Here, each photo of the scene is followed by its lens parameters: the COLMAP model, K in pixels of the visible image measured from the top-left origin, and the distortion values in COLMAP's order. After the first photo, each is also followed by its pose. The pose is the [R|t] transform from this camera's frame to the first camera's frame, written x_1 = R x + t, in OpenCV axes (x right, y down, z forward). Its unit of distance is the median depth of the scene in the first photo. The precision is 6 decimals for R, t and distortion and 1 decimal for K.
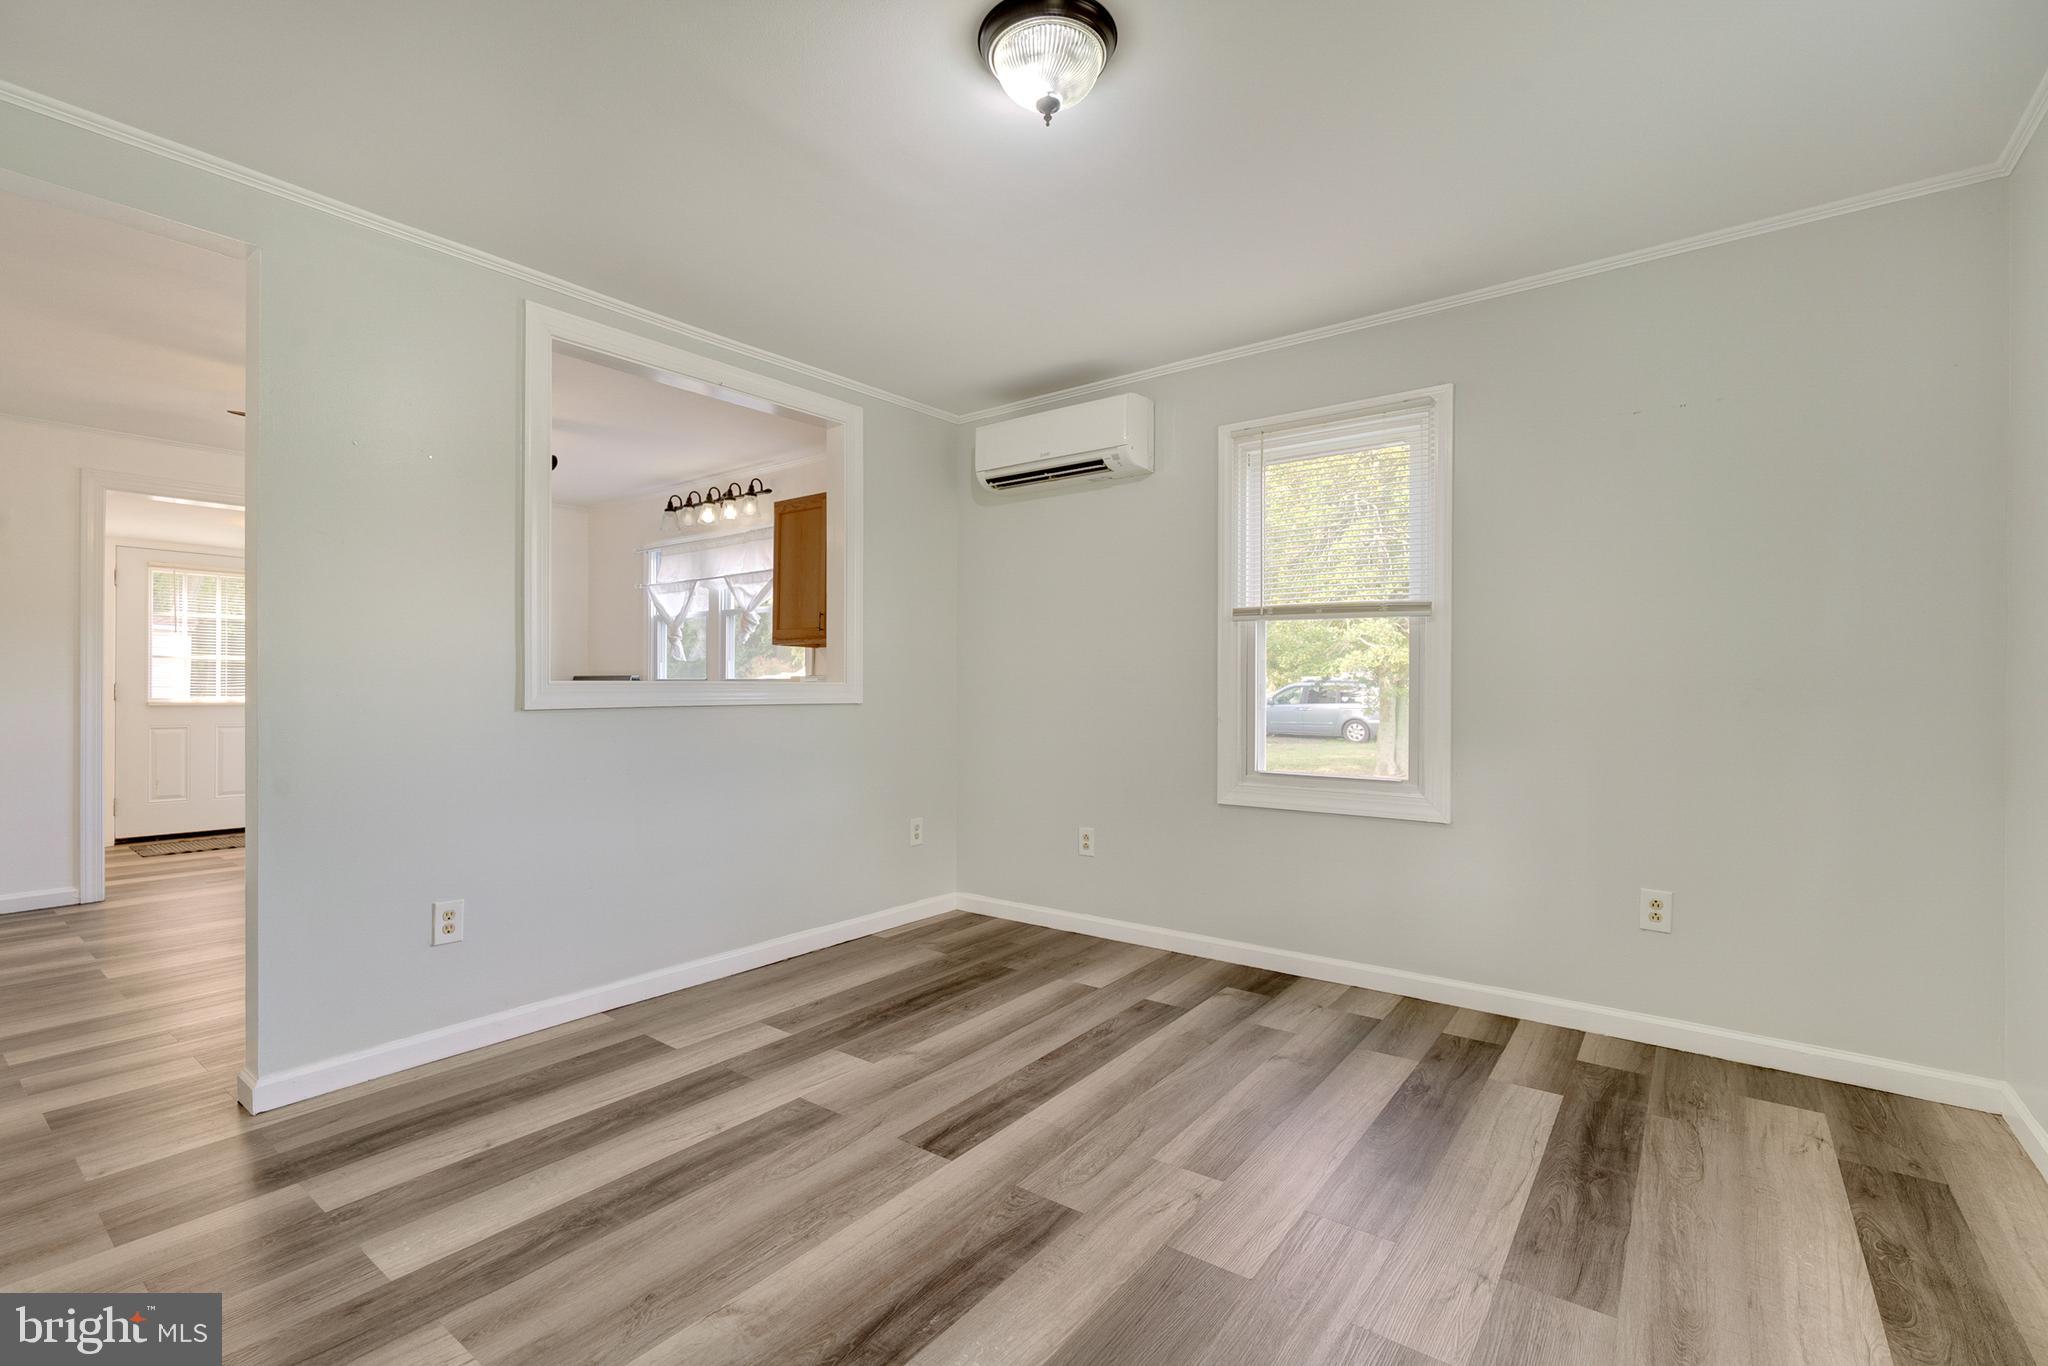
lens RADIAL K [[905.0, 0, 1020.5], [0, 905.0, 693.1], [0, 0, 1]] dist [-0.000486, 0.000243]
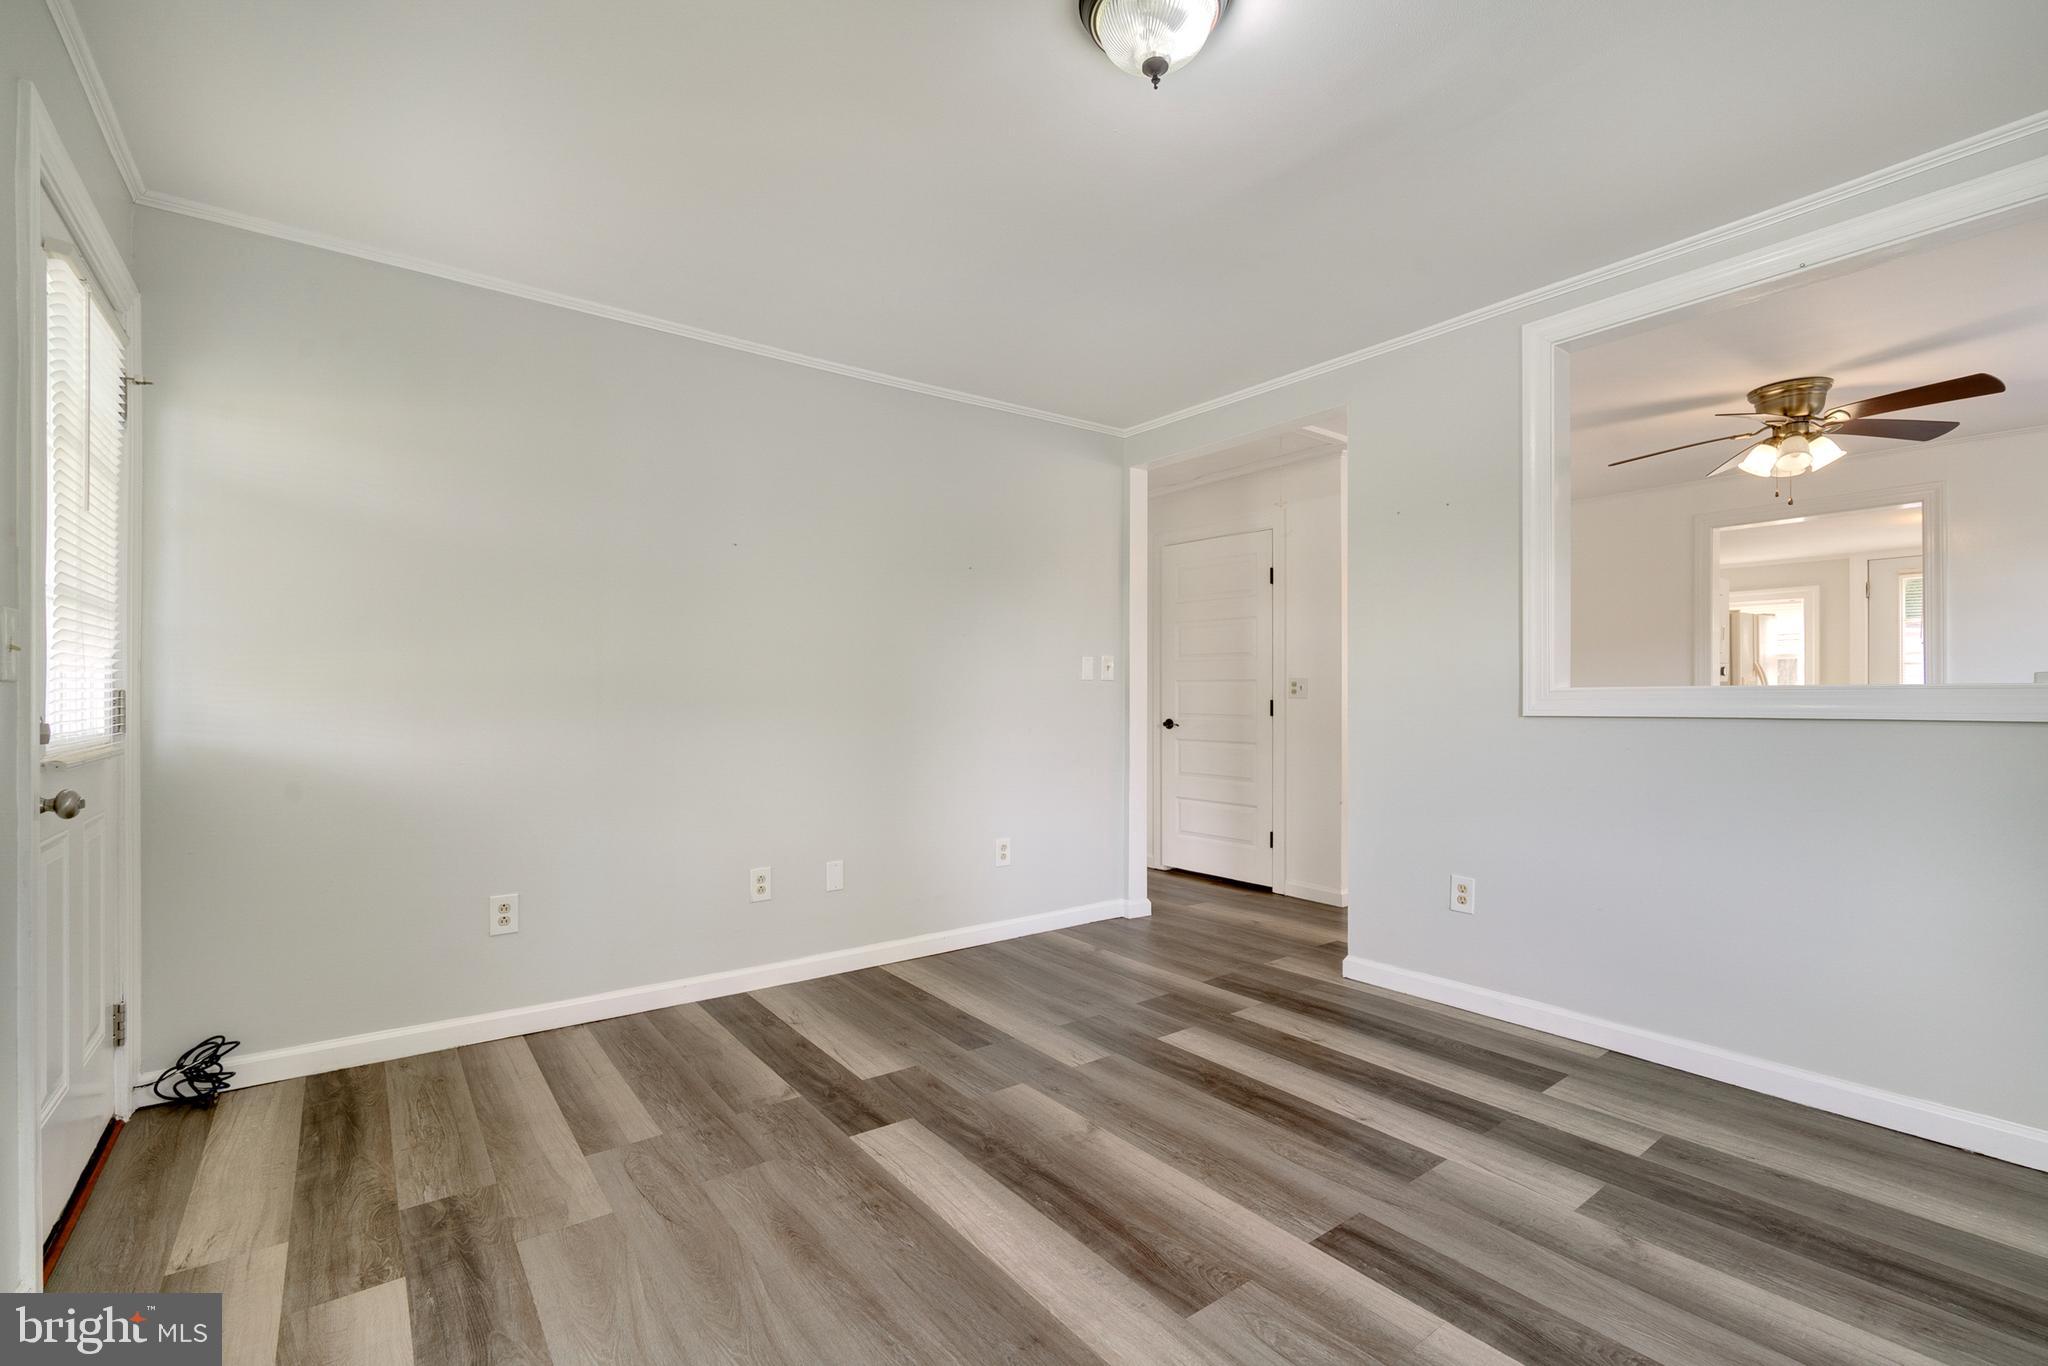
lens RADIAL K [[905.0, 0, 1017.8], [0, 905.0, 693.1], [0, 0, 1]] dist [-0.000486, 0.000243]
pose [[-0.278814, -0.004814, -0.960333, 0.704536], [-0.000533, 0.999988, -0.004858, -0.002696], [0.960345, -0.000842, -0.278814, 0.825664]]
